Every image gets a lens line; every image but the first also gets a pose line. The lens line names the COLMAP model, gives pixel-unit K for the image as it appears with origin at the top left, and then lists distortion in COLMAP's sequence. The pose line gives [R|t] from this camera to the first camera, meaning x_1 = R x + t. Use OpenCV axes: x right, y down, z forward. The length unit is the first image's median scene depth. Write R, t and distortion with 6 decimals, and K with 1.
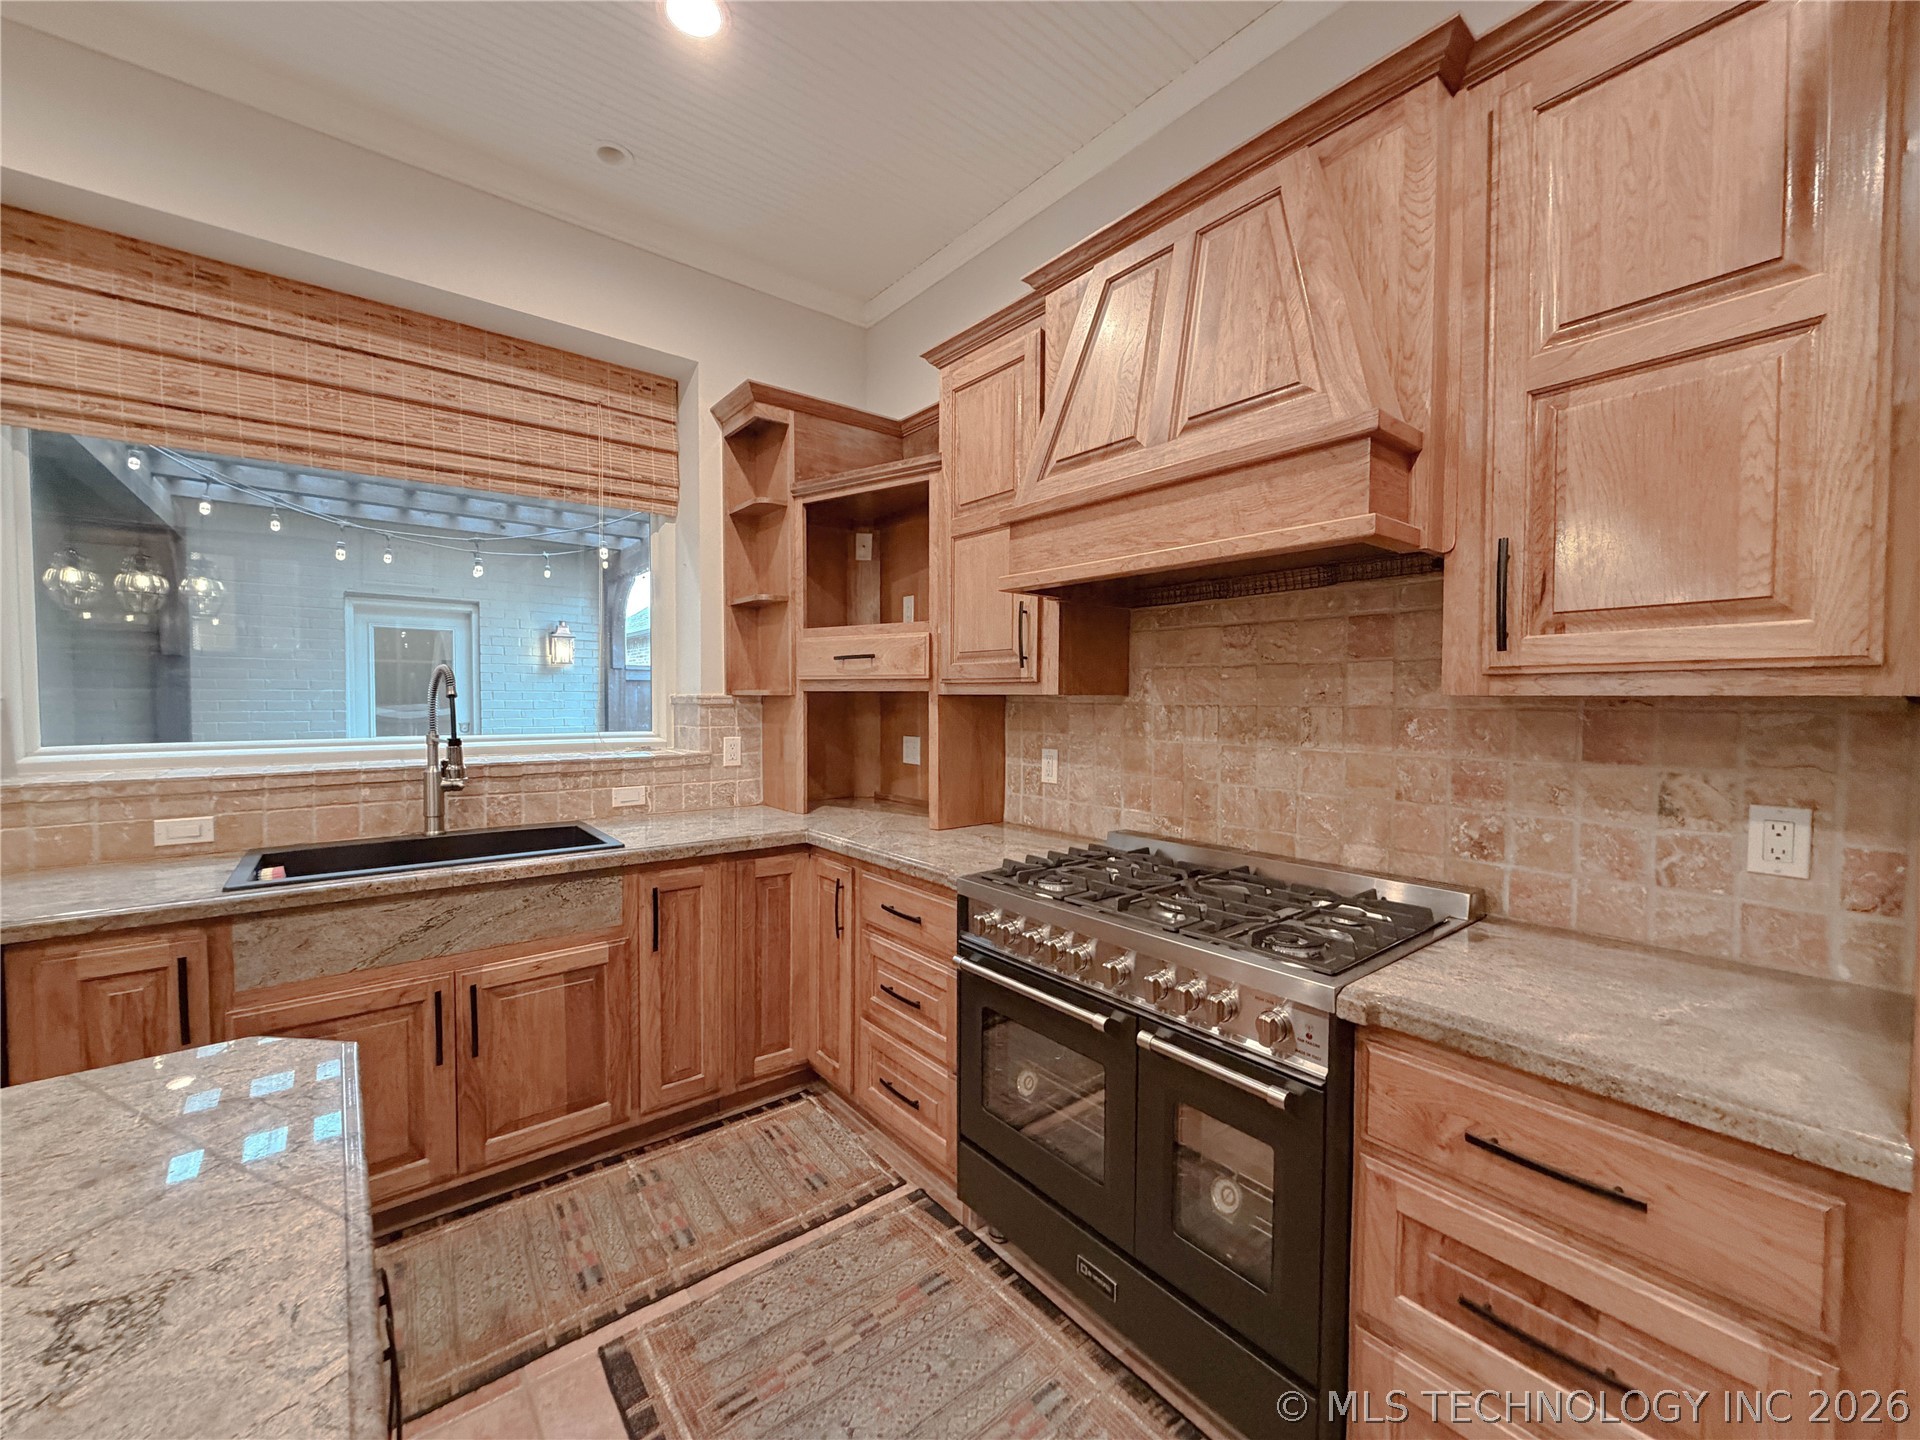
lens RADIAL K [[766.6, 0, 951.0], [0, 766.6, 722.4], [0, 0, 1]] dist [0.001016, -0.000256]
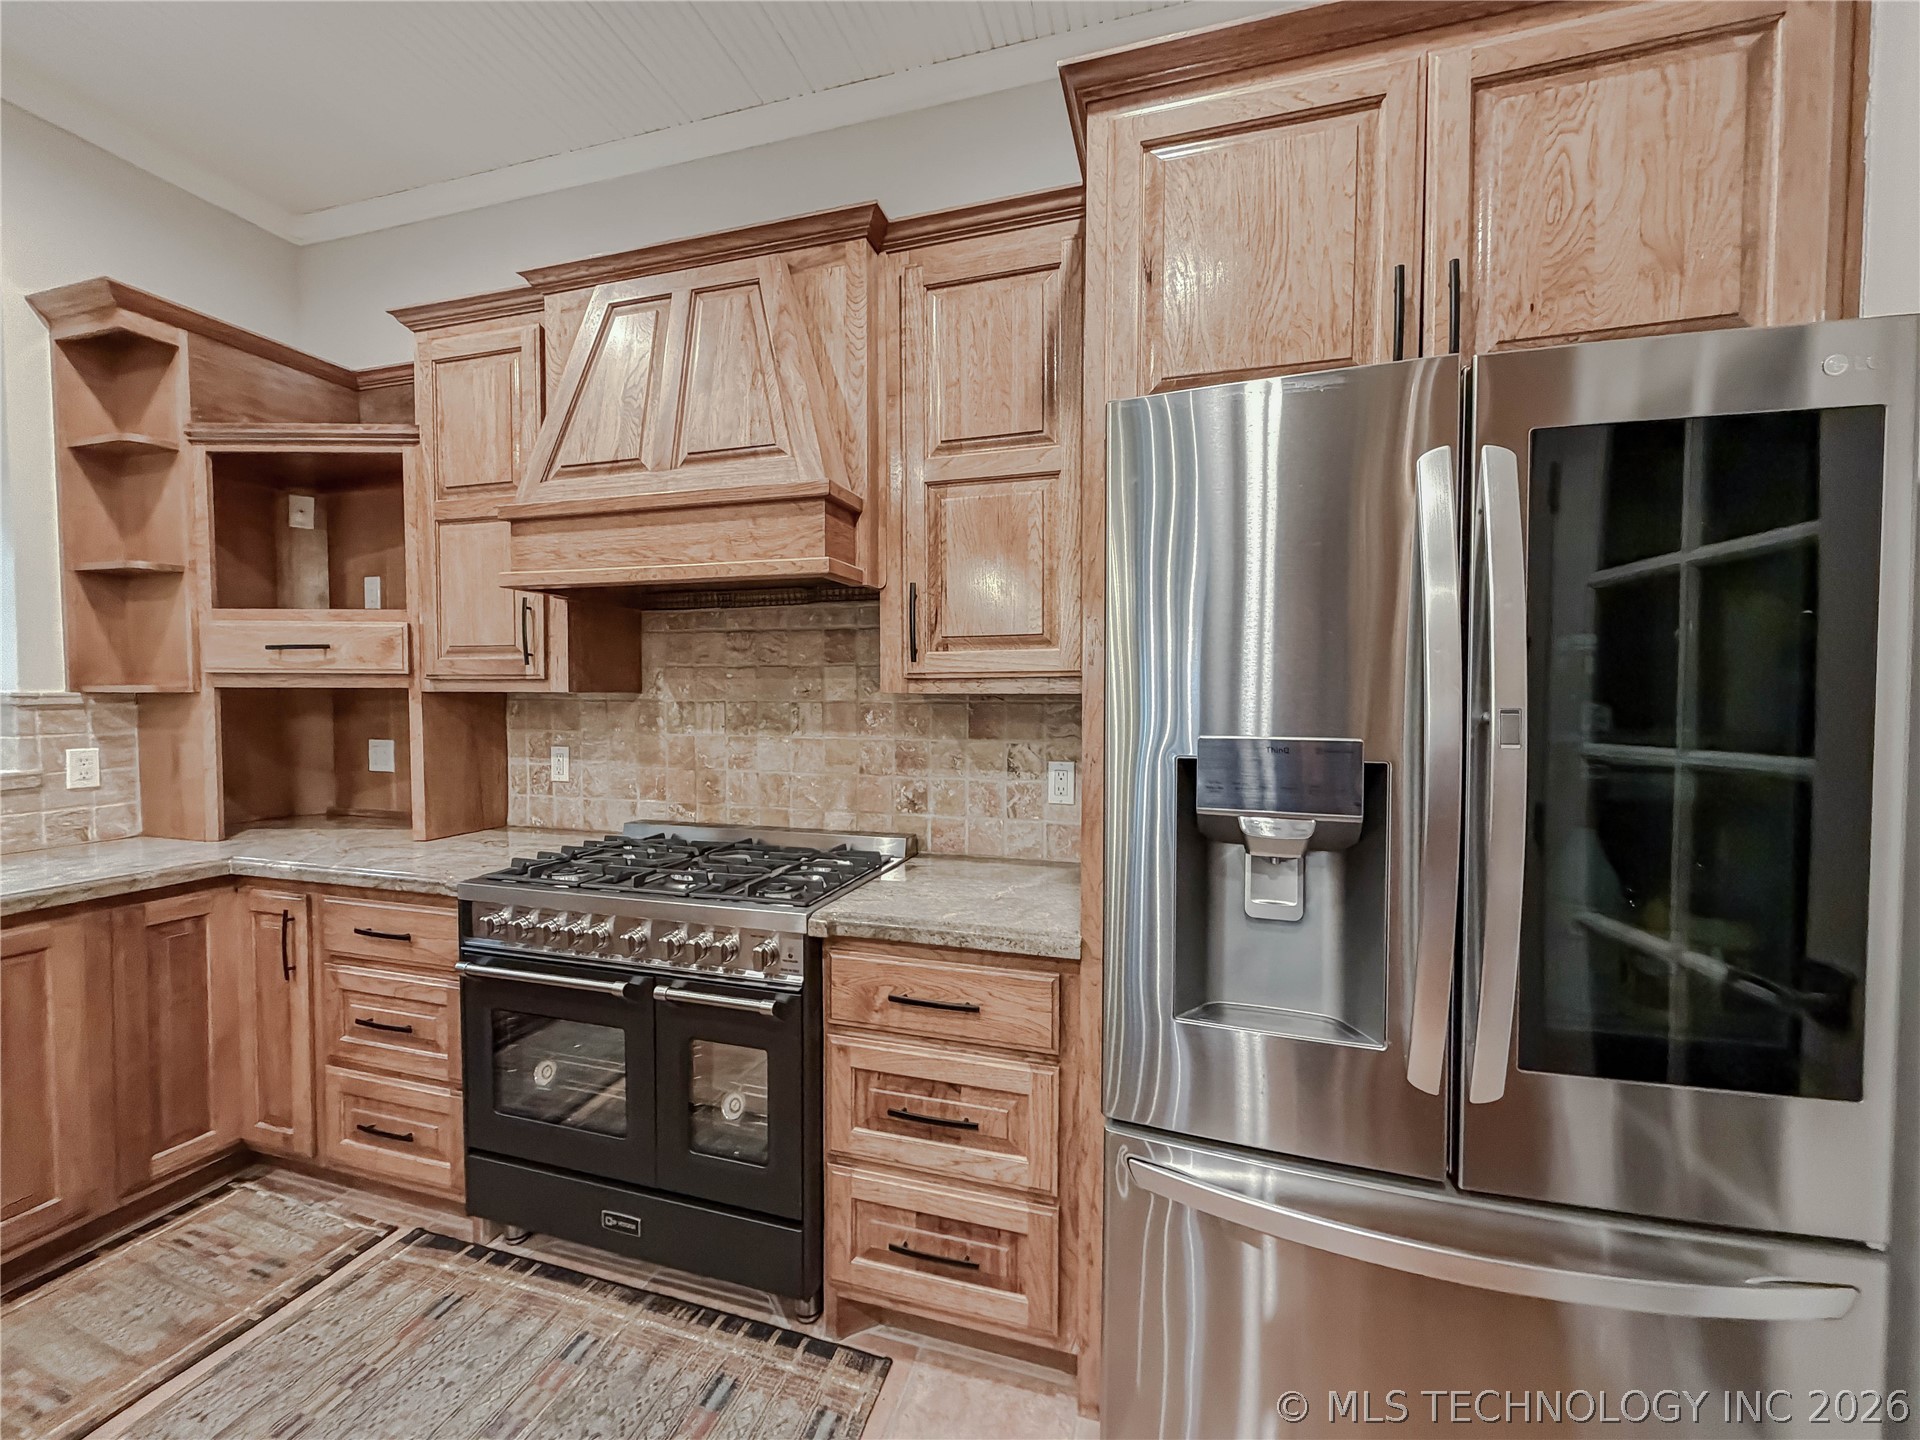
lens RADIAL K [[766.6, 0, 951.0], [0, 766.6, 724.4], [0, 0, 1]] dist [0.001016, -0.000256]
pose [[0.823214, -0.024080, 0.567220, -0.024808], [0.019495, 0.999710, 0.014147, 0.002414], [-0.567396, -0.000589, 0.823445, -0.151696]]
